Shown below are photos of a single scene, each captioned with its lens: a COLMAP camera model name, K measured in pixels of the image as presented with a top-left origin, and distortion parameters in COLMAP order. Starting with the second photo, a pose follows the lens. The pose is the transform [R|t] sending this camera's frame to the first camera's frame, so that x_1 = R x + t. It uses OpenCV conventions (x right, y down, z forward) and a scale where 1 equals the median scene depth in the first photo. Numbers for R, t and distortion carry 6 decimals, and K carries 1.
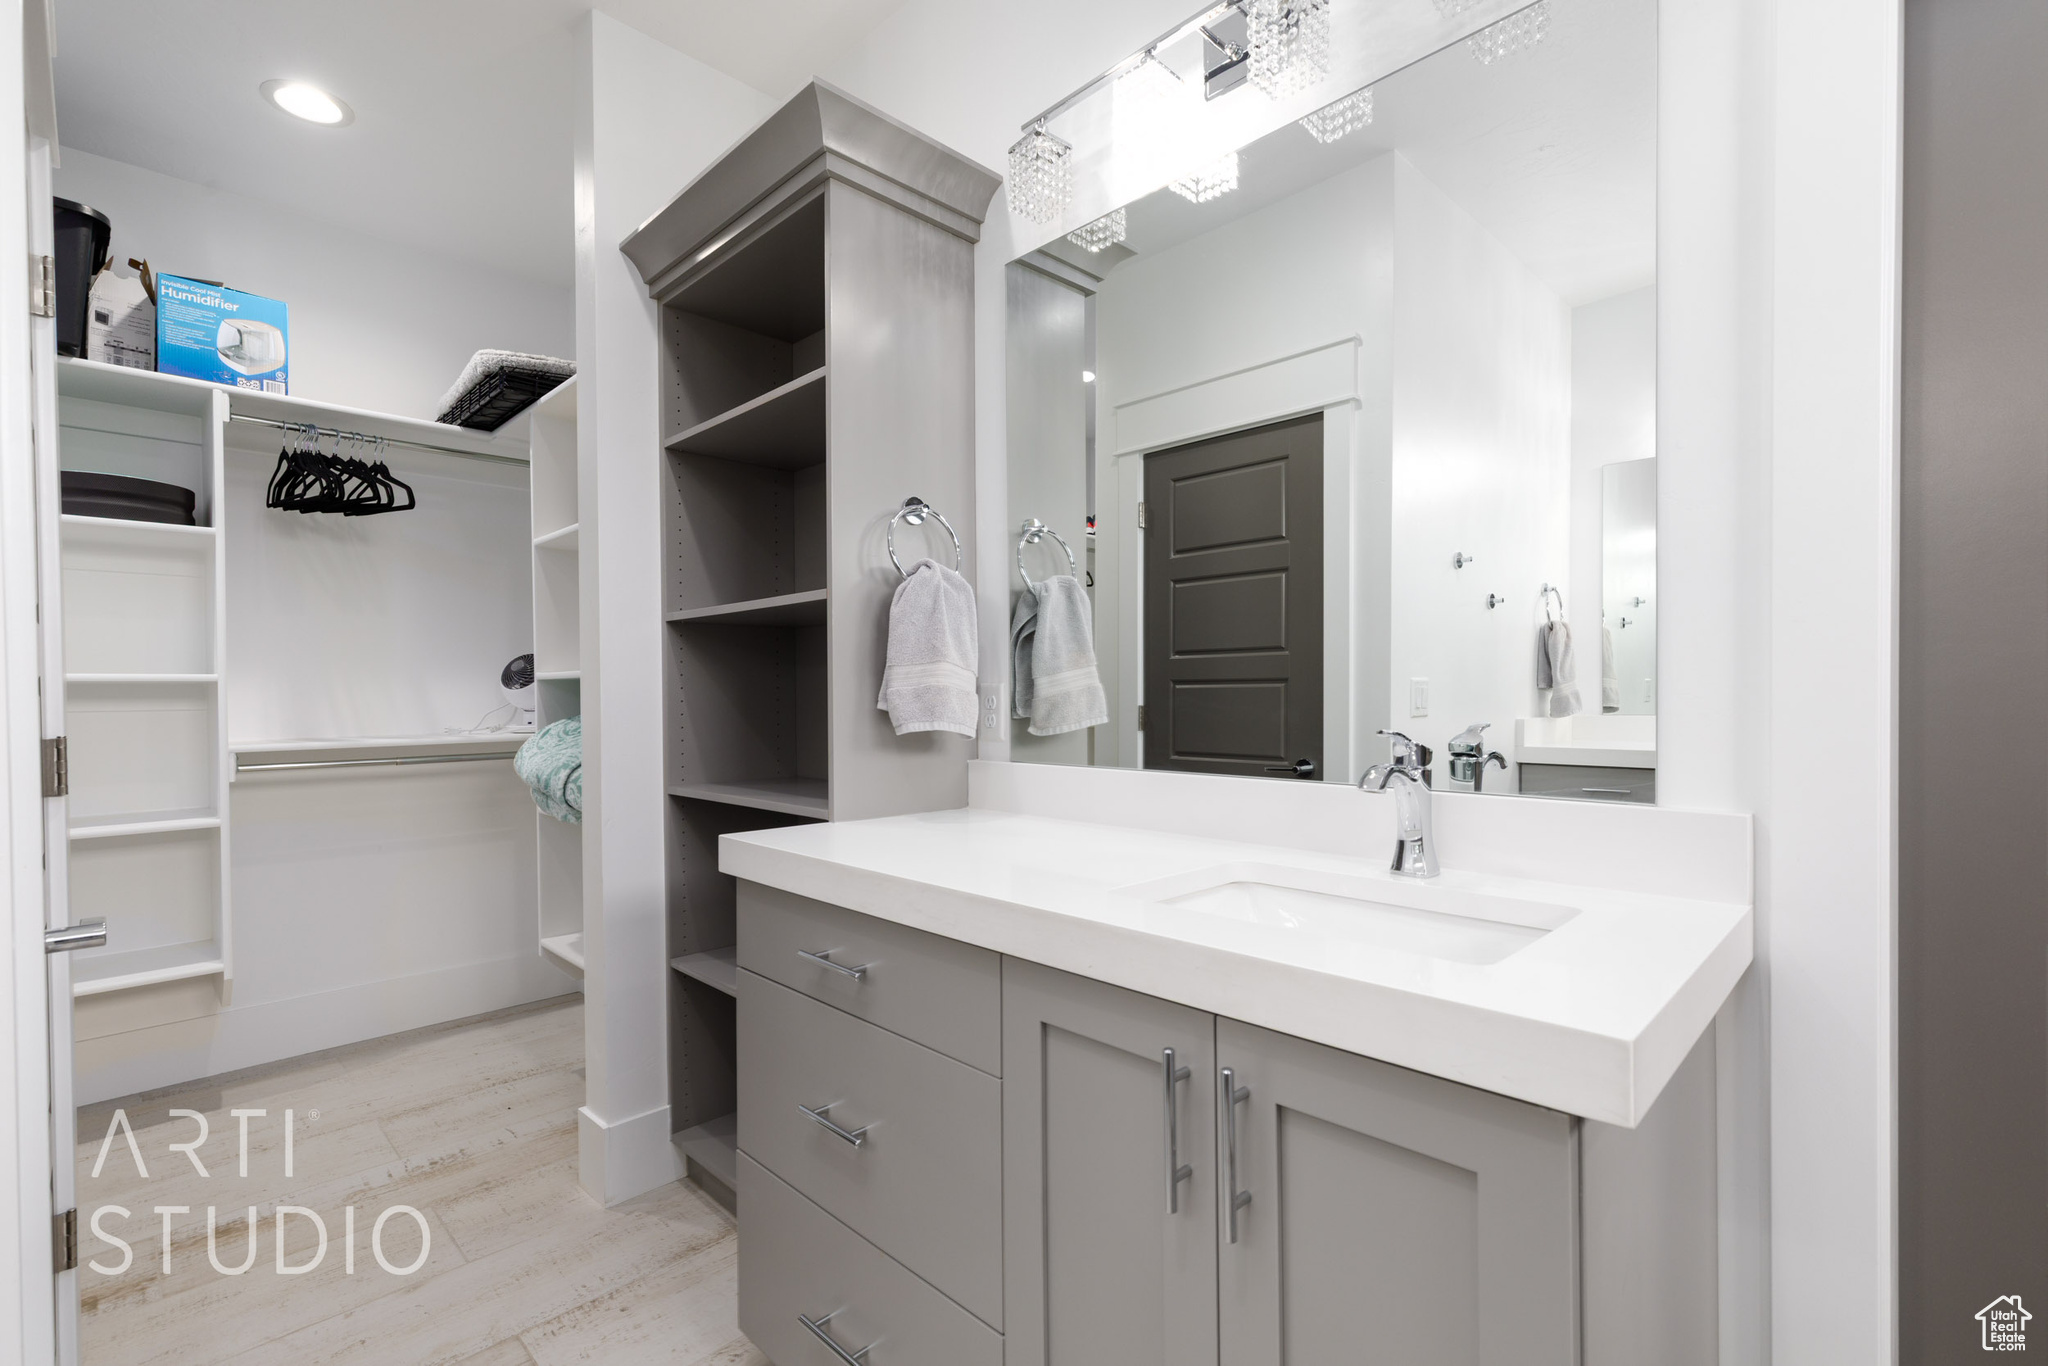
lens RADIAL K [[921.9, 0, 1032.2], [0, 921.9, 691.4], [0, 0, 1]] dist [0.012965, -0.000186]
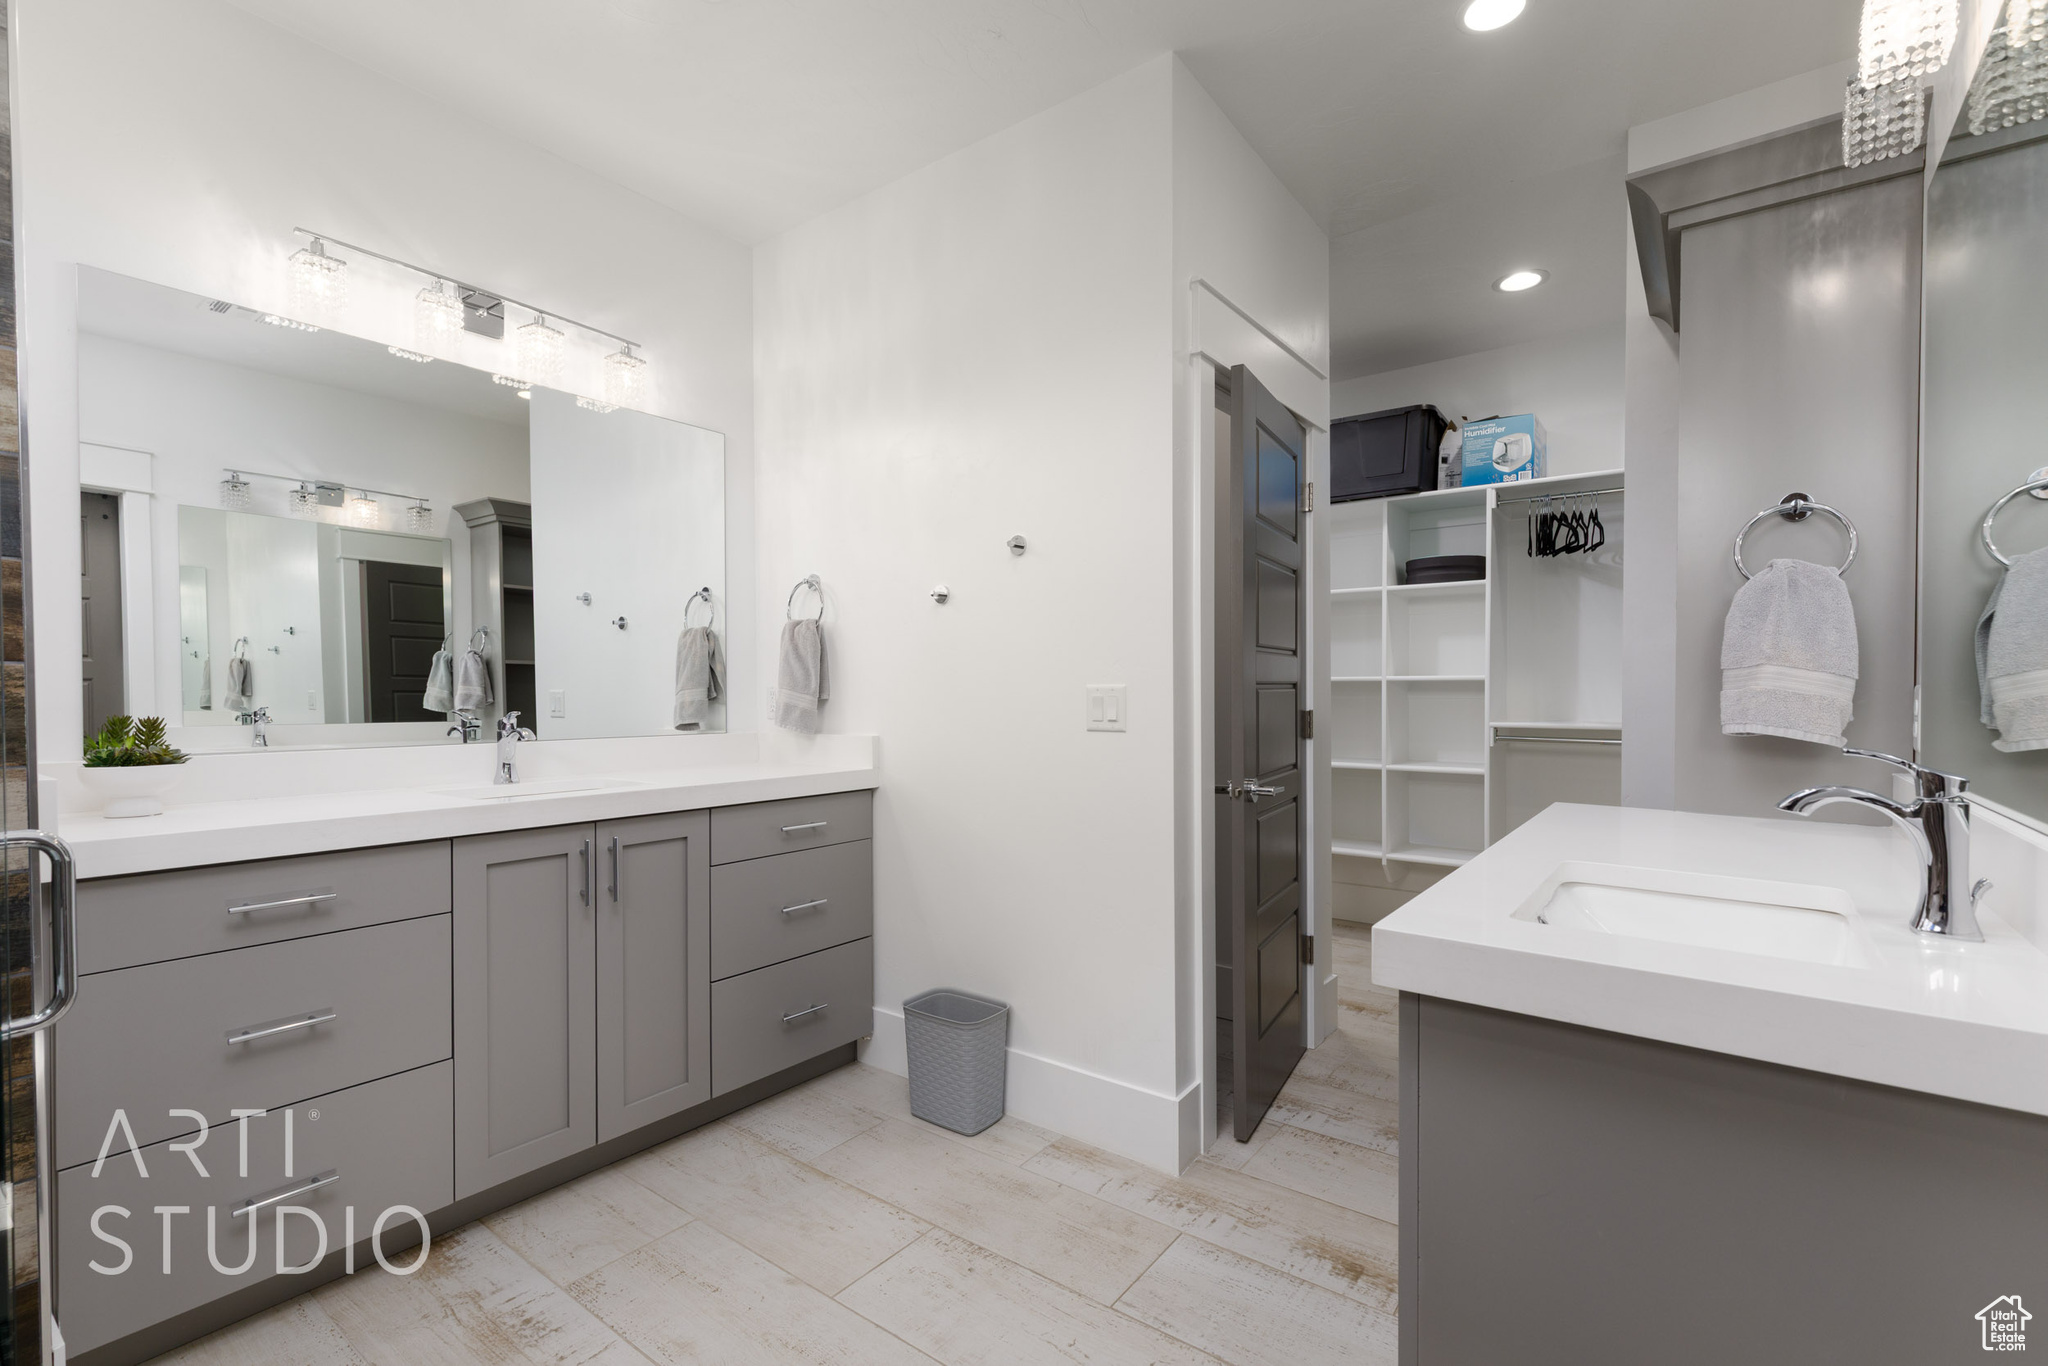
lens RADIAL K [[921.9, 0, 1013.6], [0, 921.9, 699.4], [0, 0, 1]] dist [0.012965, -0.000186]
pose [[0.119226, 0.022927, -0.992602, 0.539187], [-0.008628, 0.999720, 0.022055, -0.005592], [0.992830, 0.005934, 0.119390, 0.048095]]
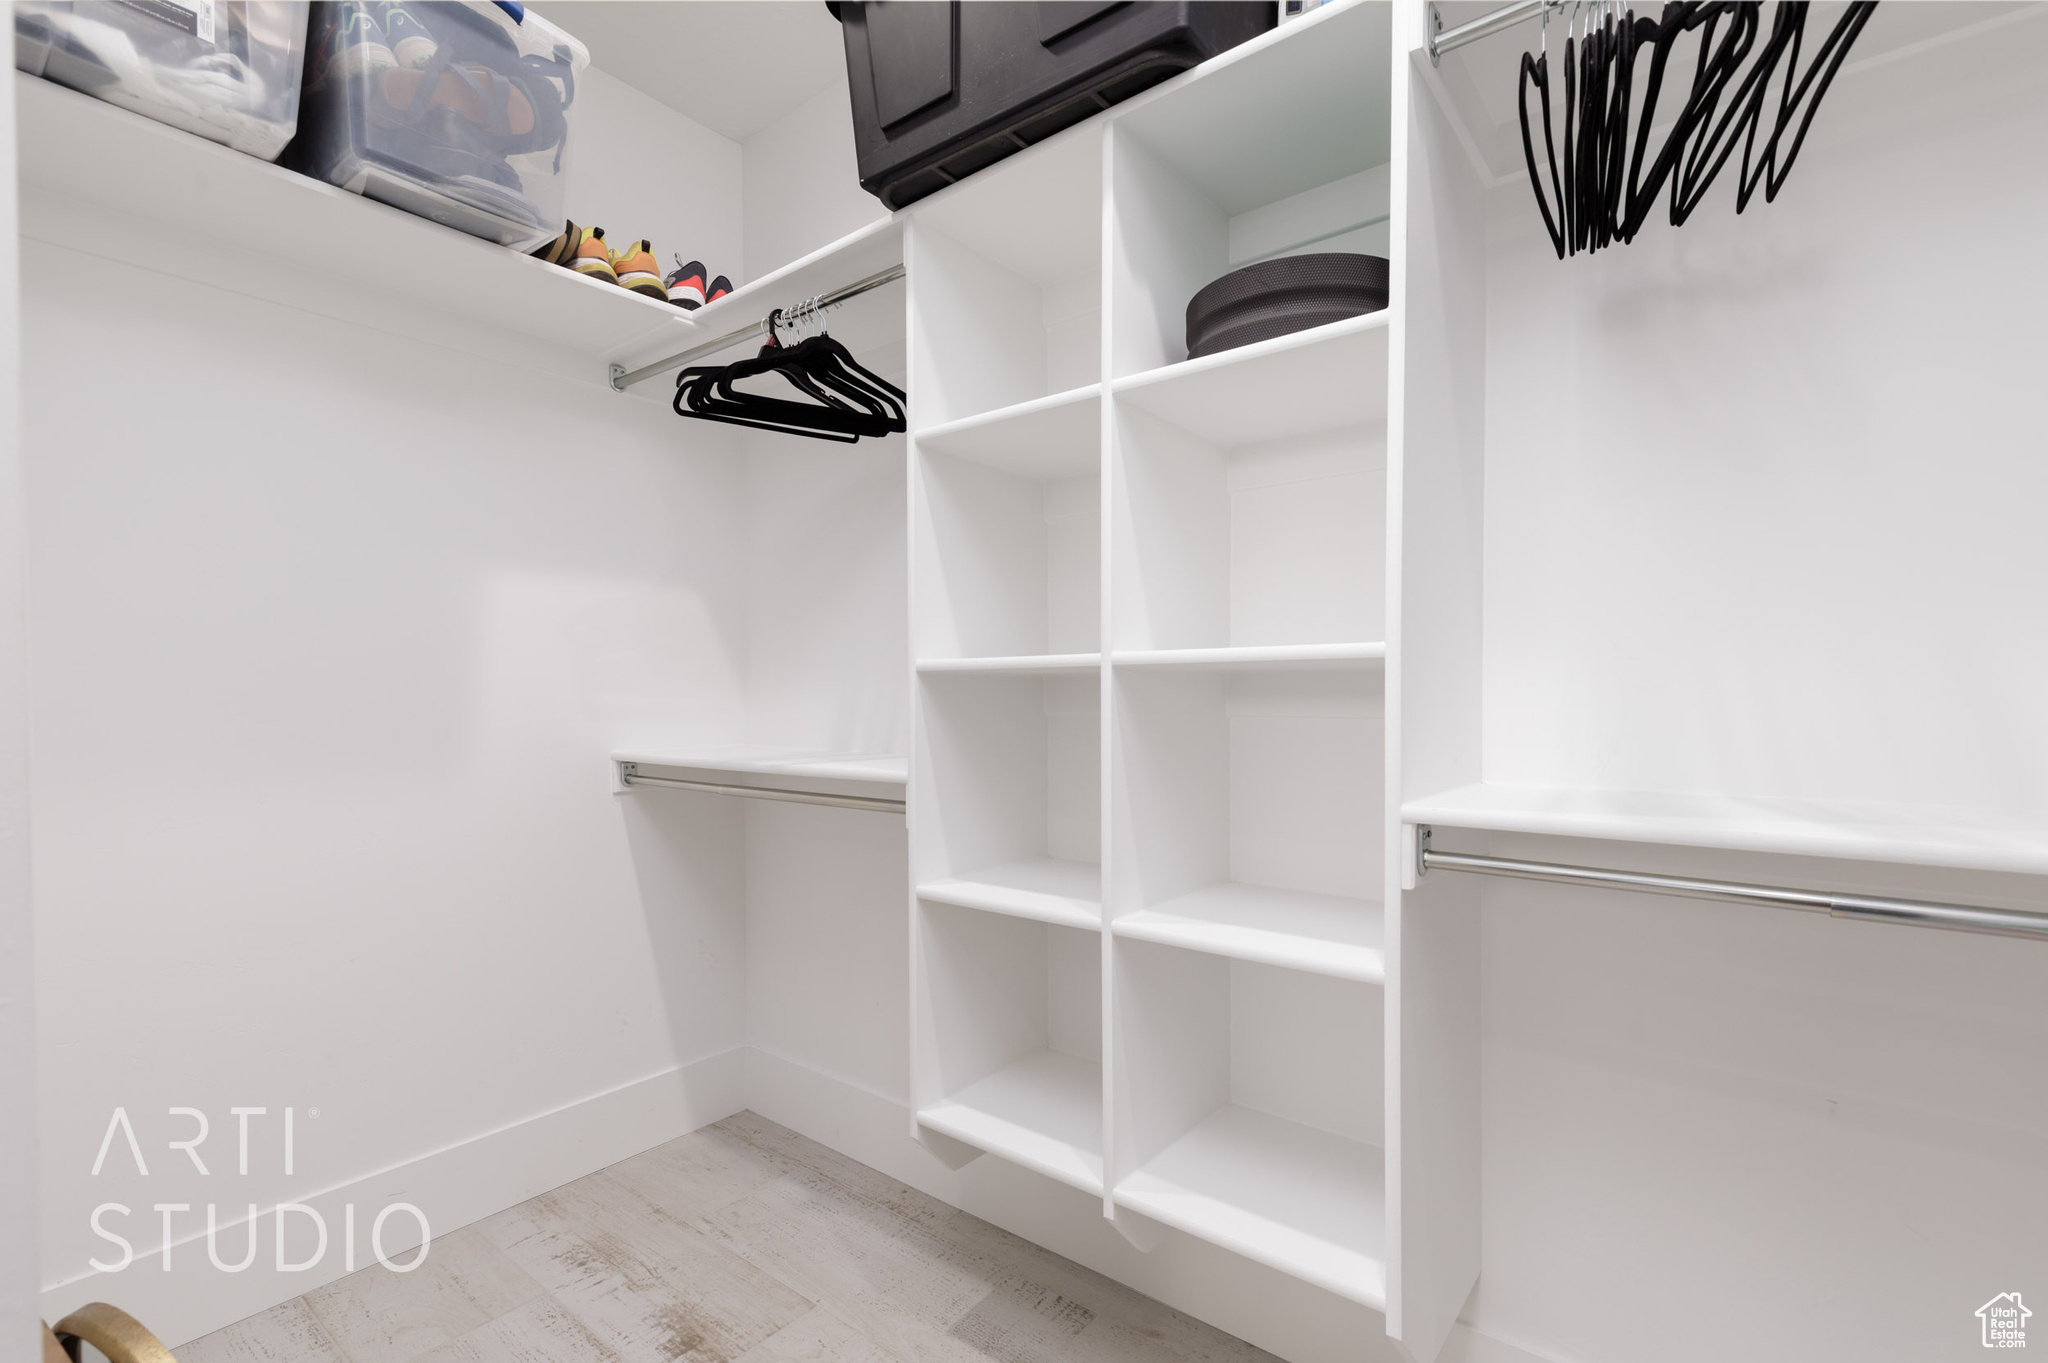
lens RADIAL K [[921.9, 0, 1028.5], [0, 921.9, 699.6], [0, 0, 1]] dist [0.012965, -0.000186]
pose [[0.120849, 0.024552, -0.992367, -0.454379], [-0.007235, 0.999689, 0.023852, -0.000192], [0.992645, 0.004298, 0.120989, 0.770236]]
